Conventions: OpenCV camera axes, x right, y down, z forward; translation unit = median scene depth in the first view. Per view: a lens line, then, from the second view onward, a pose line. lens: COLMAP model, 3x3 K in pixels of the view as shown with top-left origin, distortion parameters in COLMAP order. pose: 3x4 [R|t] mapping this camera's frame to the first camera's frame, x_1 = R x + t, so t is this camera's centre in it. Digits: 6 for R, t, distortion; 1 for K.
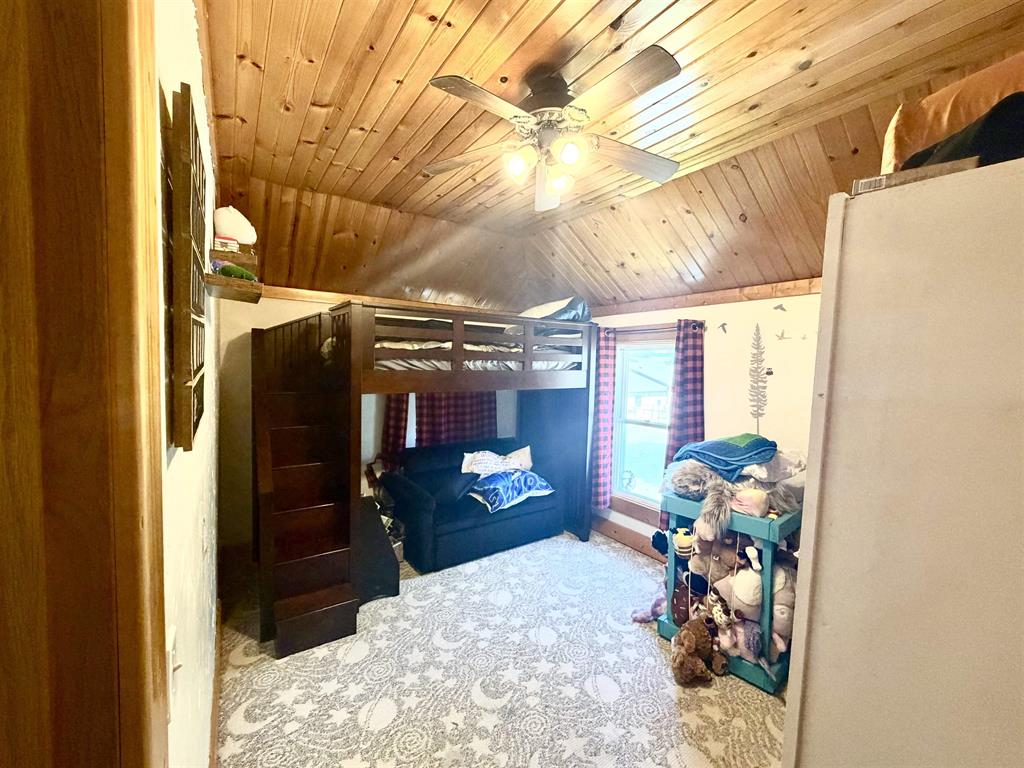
lens RADIAL K [[410.6, 0, 511.1], [0, 410.6, 384.0], [0, 0, 1]] dist [0.000160, 0.000000]
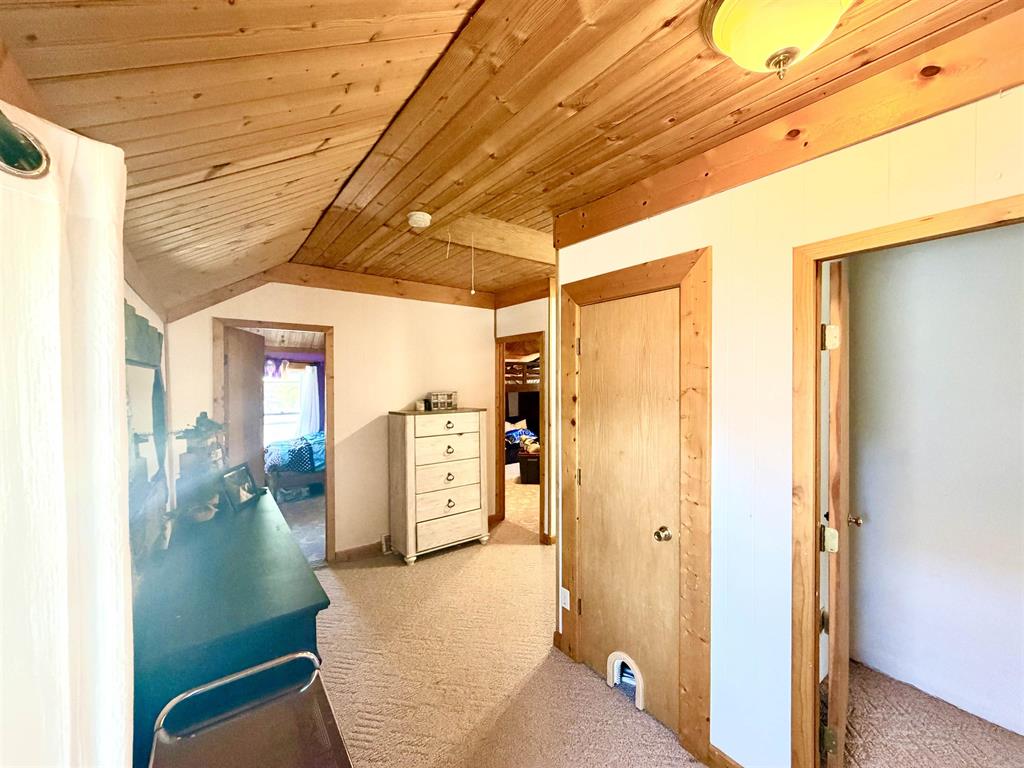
lens RADIAL K [[410.6, 0, 513.3], [0, 410.6, 381.9], [0, 0, 1]] dist [0.000160, 0.000000]
pose [[0.999165, -0.024333, 0.032817, -0.102398], [0.025801, 0.998650, -0.045081, 0.060044], [-0.031676, 0.045890, 0.998444, -1.365403]]
